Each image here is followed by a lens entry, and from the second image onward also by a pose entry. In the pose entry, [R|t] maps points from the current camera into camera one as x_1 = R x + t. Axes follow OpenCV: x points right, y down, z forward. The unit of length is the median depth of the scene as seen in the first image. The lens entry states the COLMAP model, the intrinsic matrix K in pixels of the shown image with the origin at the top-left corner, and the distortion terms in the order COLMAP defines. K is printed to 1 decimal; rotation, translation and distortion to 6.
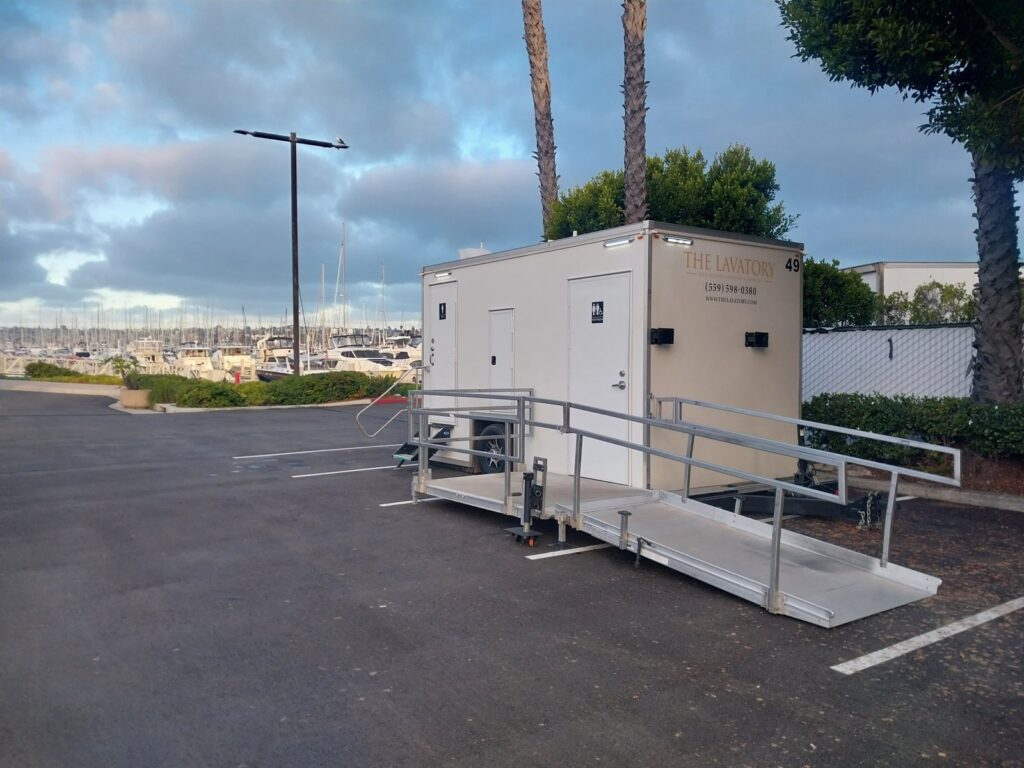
lens RADIAL K [[784.1, 0, 512.0], [0, 784.1, 384.0], [0, 0, 1]] dist [0.097433, 0.002131]
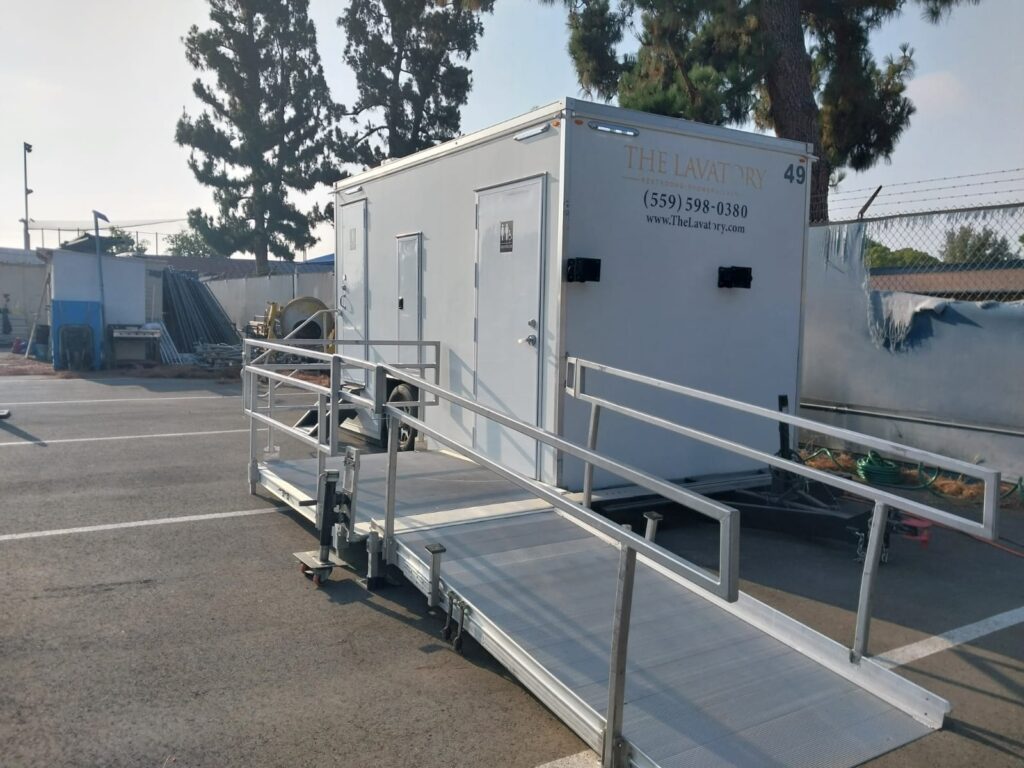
lens RADIAL K [[784.1, 0, 512.0], [0, 784.1, 384.0], [0, 0, 1]] dist [0.097433, 0.002131]
pose [[0.997121, 0.024775, -0.071662, 0.168687], [-0.019969, 0.997552, 0.067019, -0.004914], [0.073147, -0.065395, 0.995175, 0.276807]]
